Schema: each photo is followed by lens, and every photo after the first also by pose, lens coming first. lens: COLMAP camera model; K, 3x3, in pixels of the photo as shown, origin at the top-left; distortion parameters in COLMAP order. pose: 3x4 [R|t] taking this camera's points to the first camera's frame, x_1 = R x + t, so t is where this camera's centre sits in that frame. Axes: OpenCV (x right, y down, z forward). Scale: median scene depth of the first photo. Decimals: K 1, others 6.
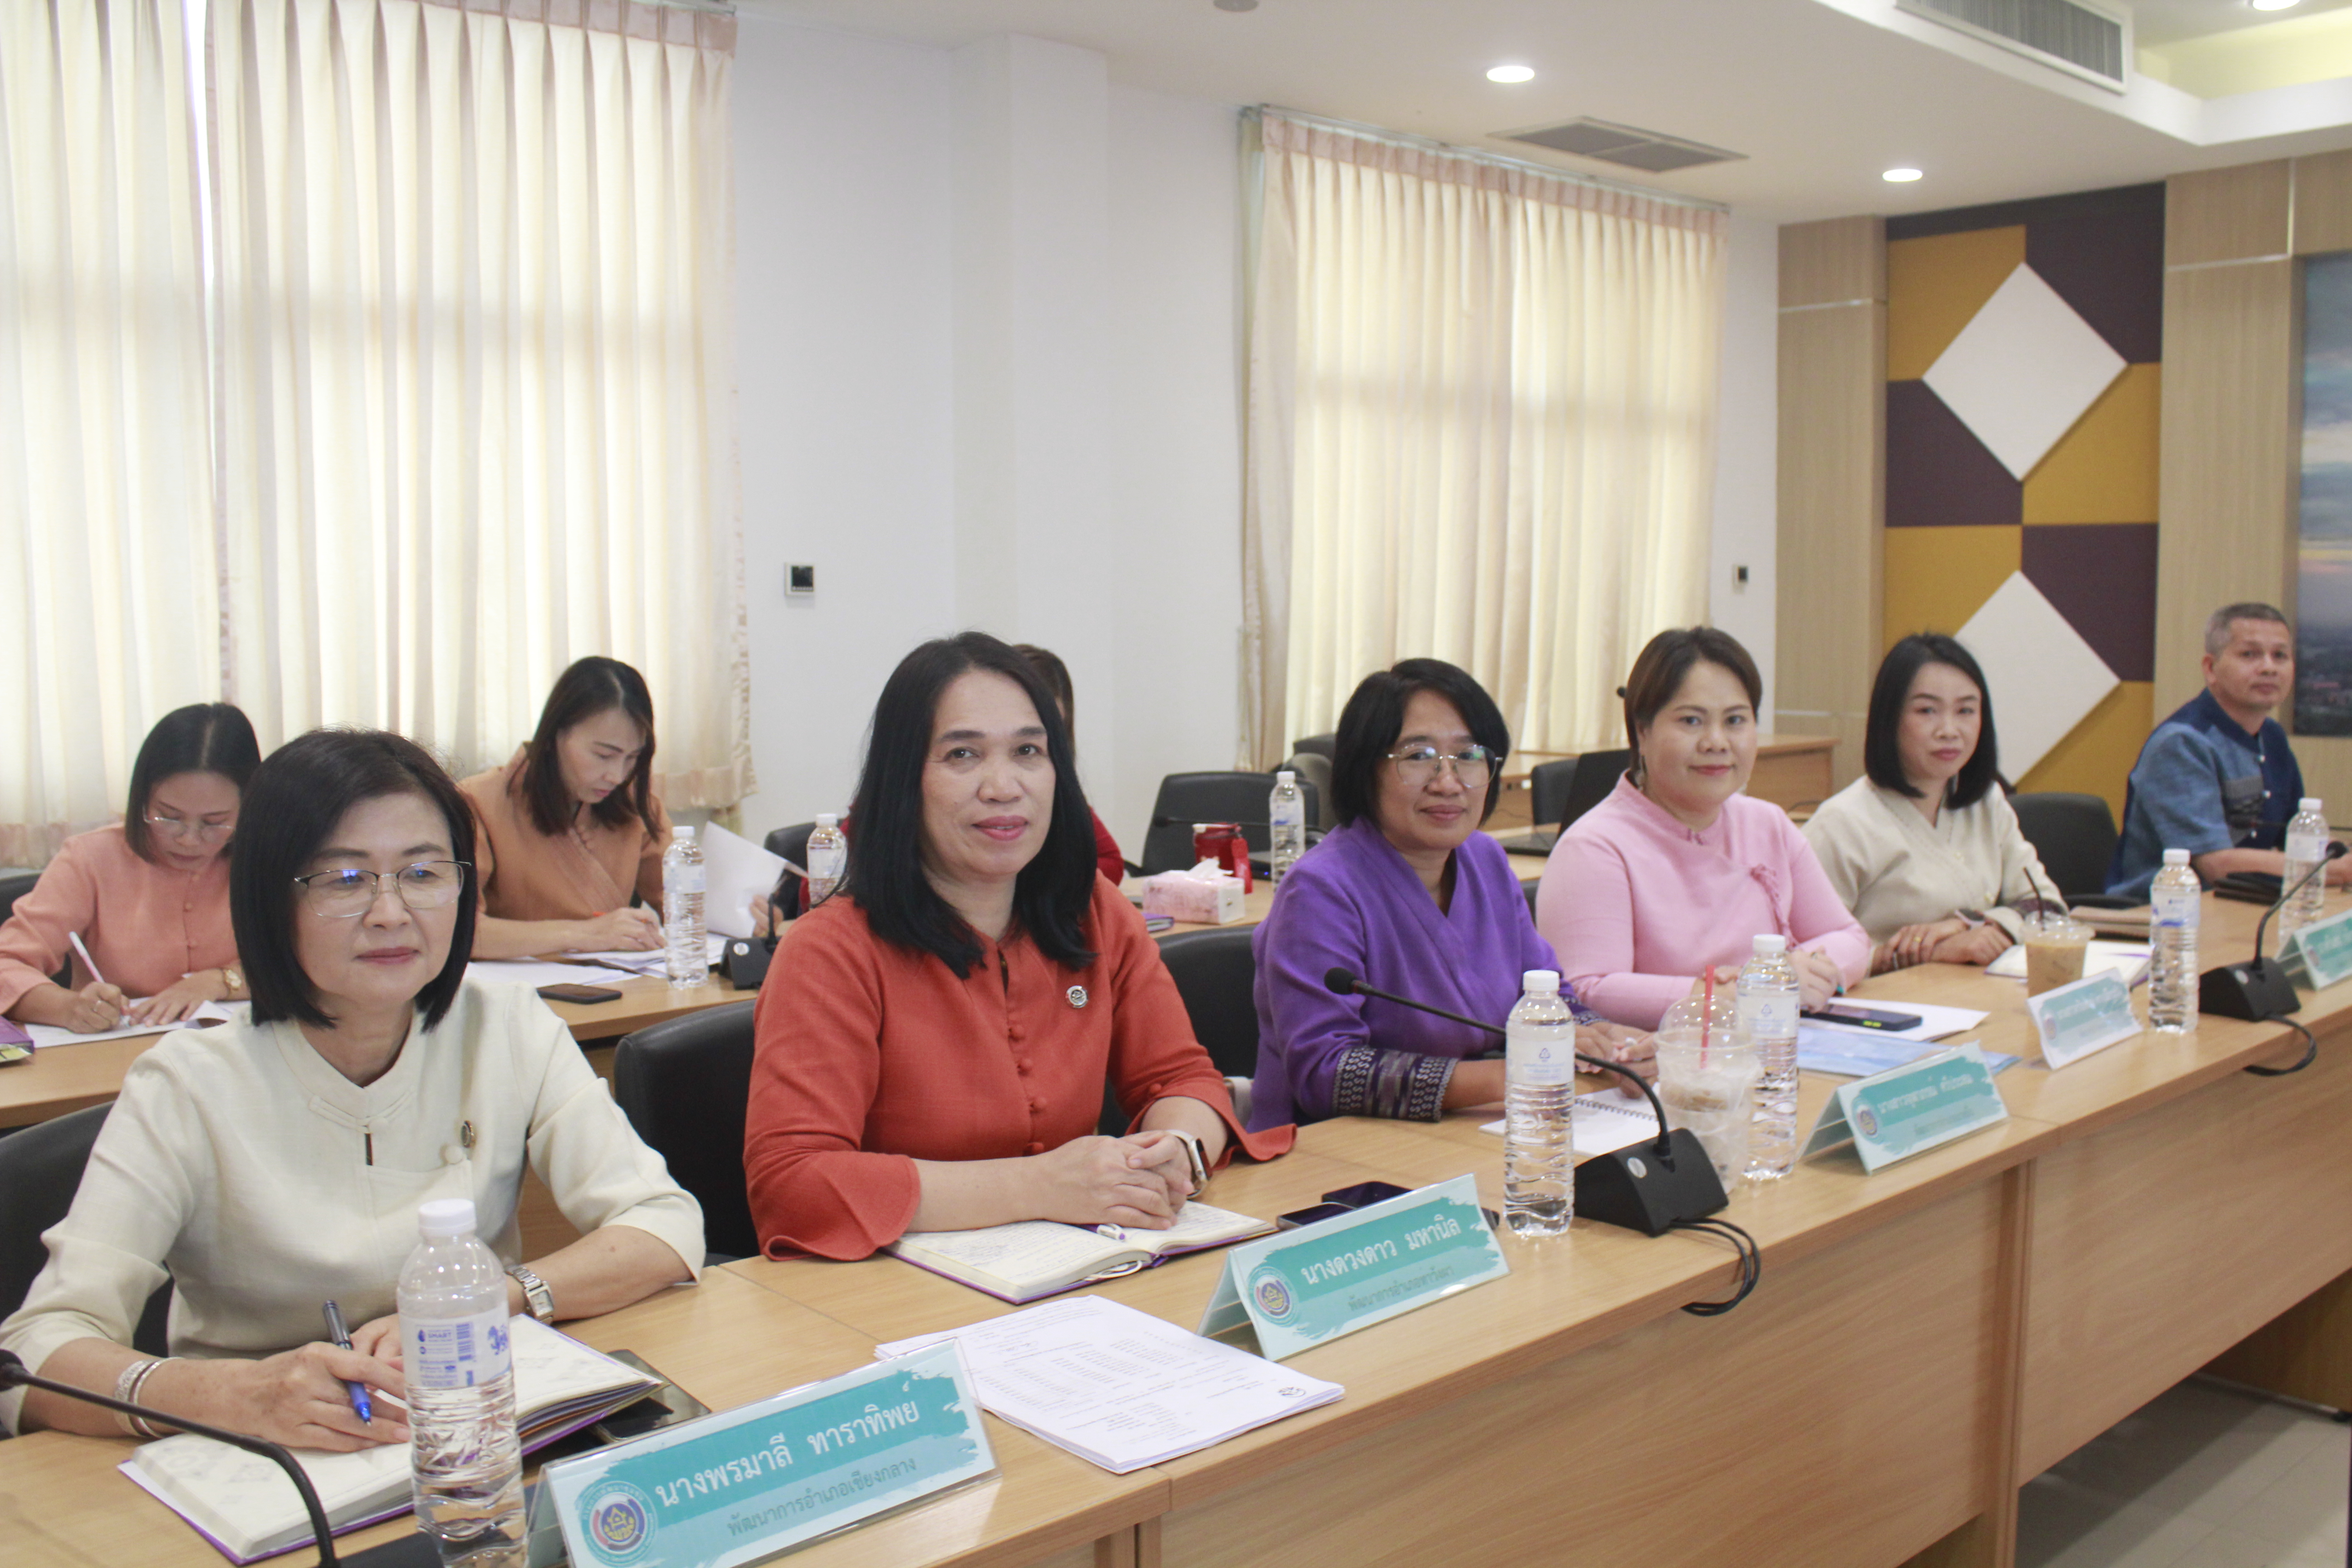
lens RADIAL K [[2287.6, 0, 1195.9], [0, 2287.6, 784.4], [0, 0, 1]] dist [-0.083558, 0.000000]
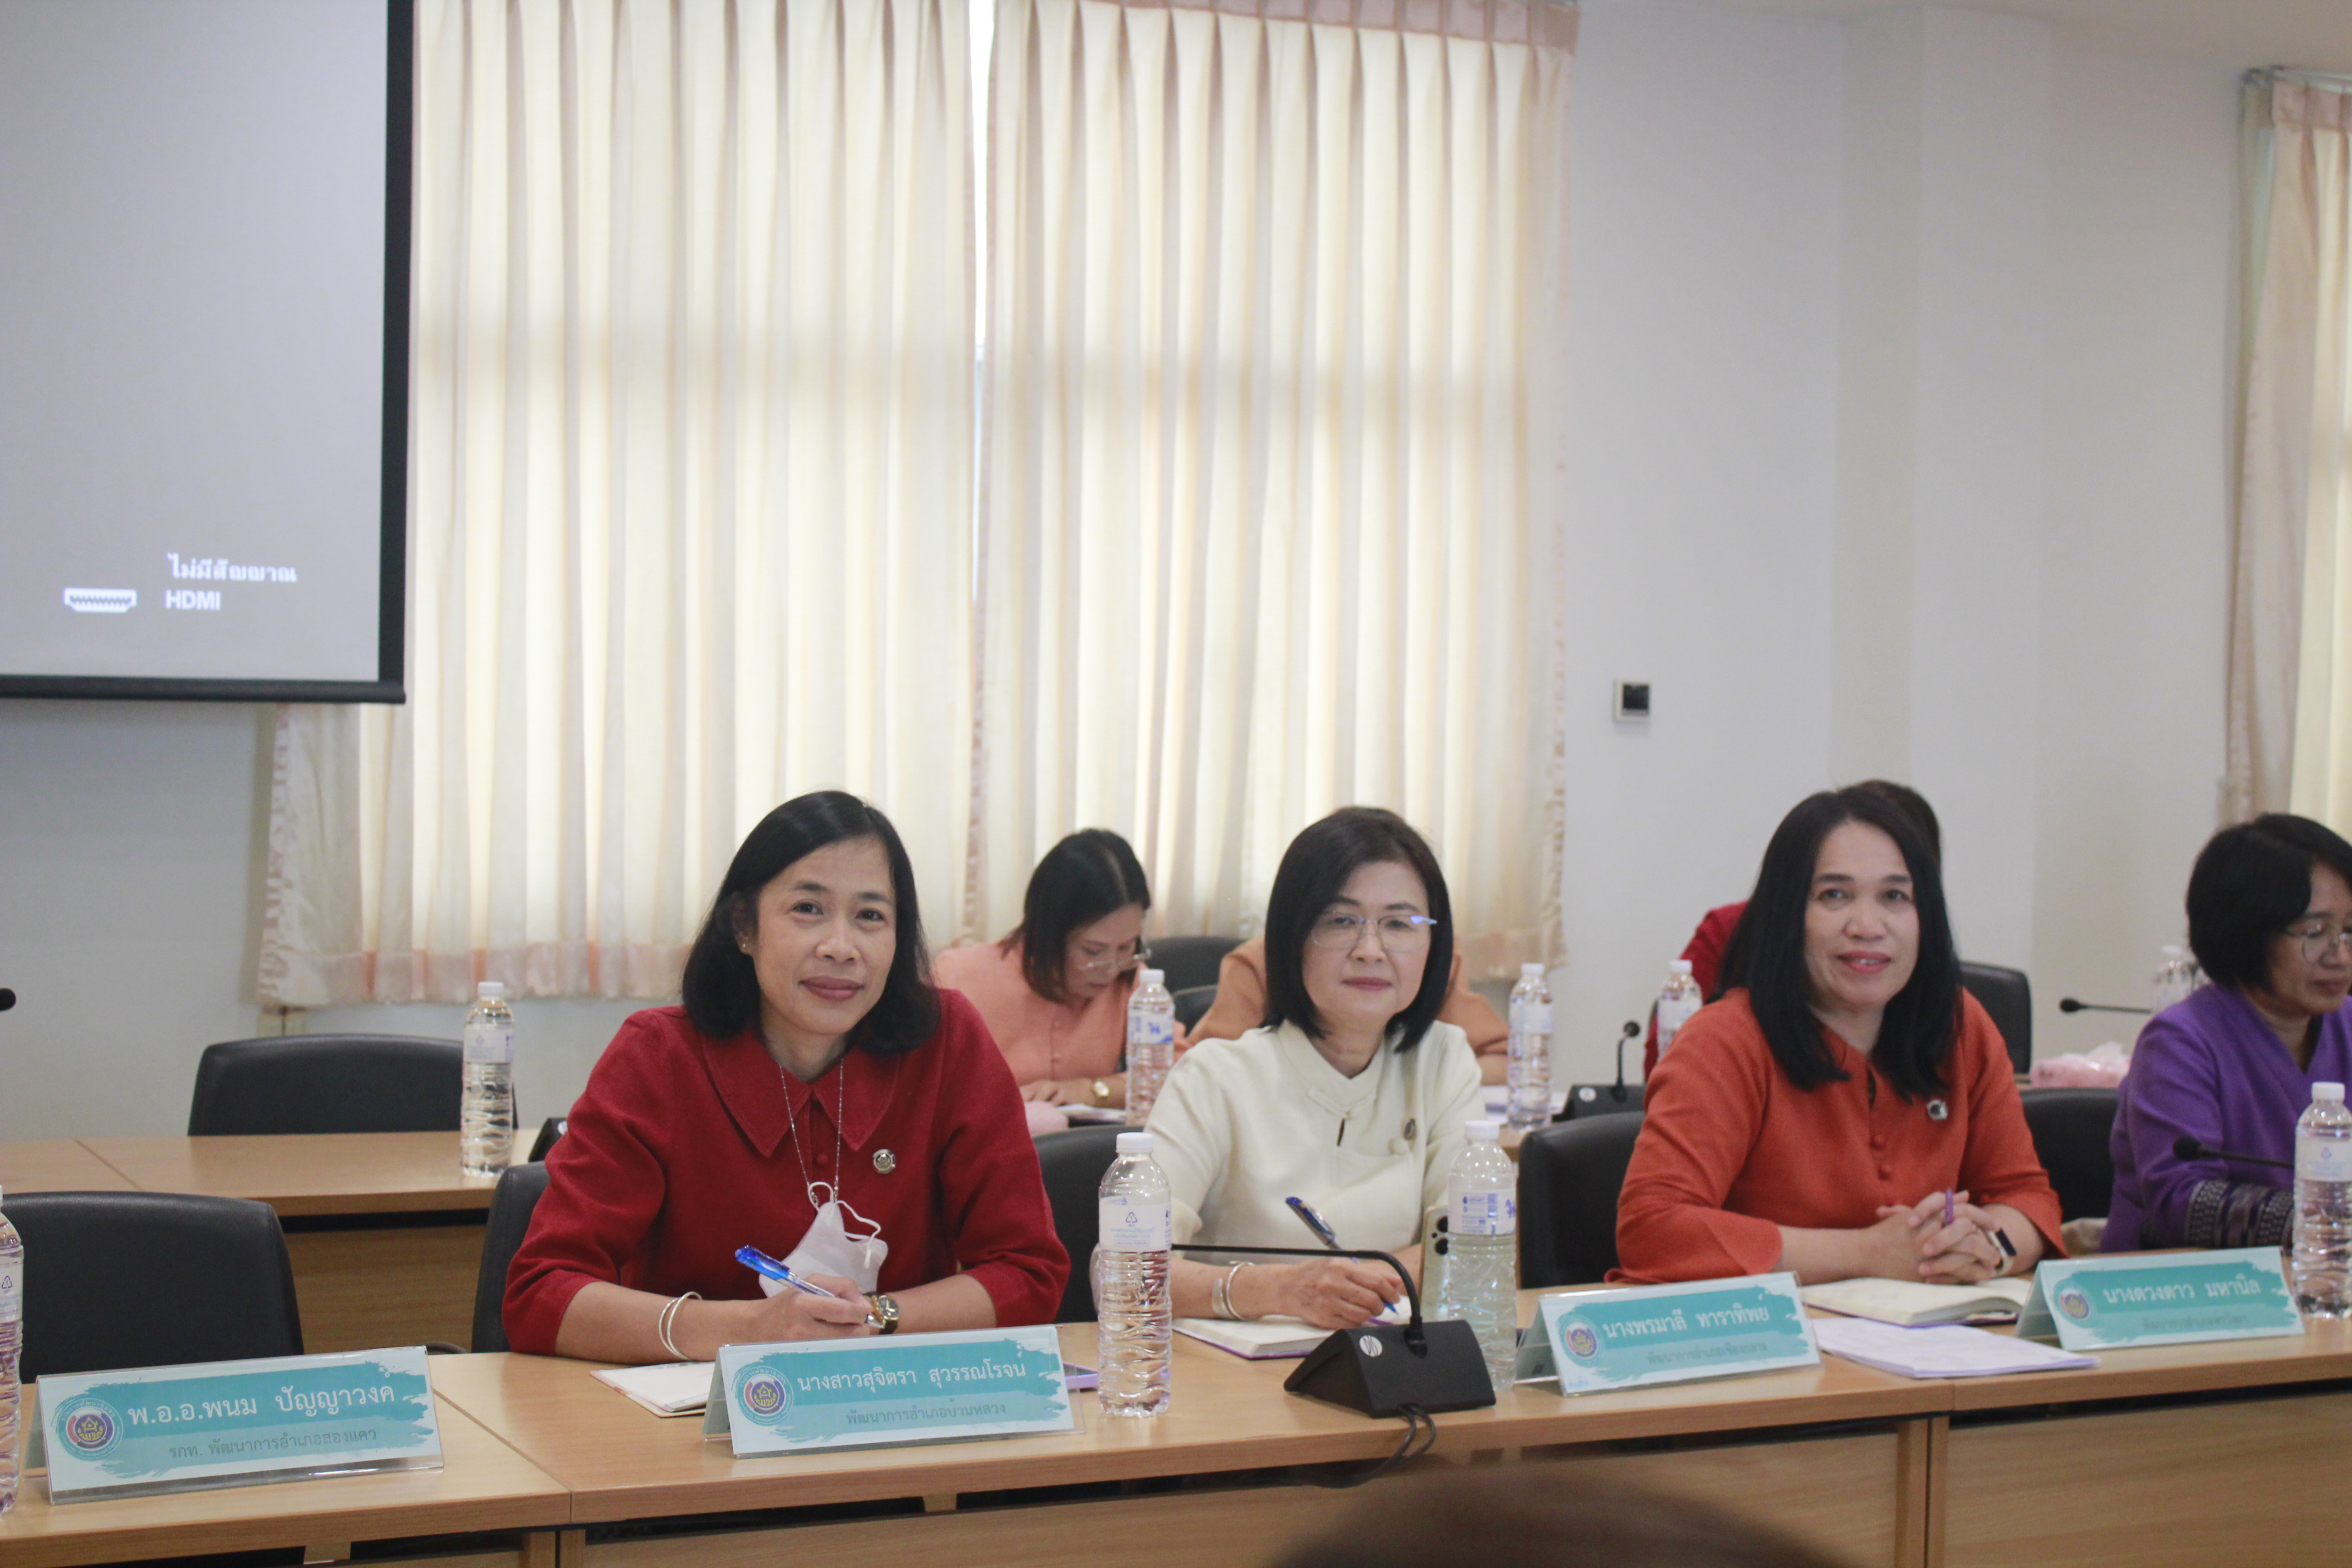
lens RADIAL K [[3758.5, 0, 1179.0], [0, 3758.5, 789.8], [0, 0, 1]] dist [-0.025579, 0.000000]
pose [[0.961862, 0.028464, -0.272050, 0.033888], [-0.046348, 0.997149, -0.059540, 0.028813], [0.269580, 0.069878, 0.960439, -0.322331]]
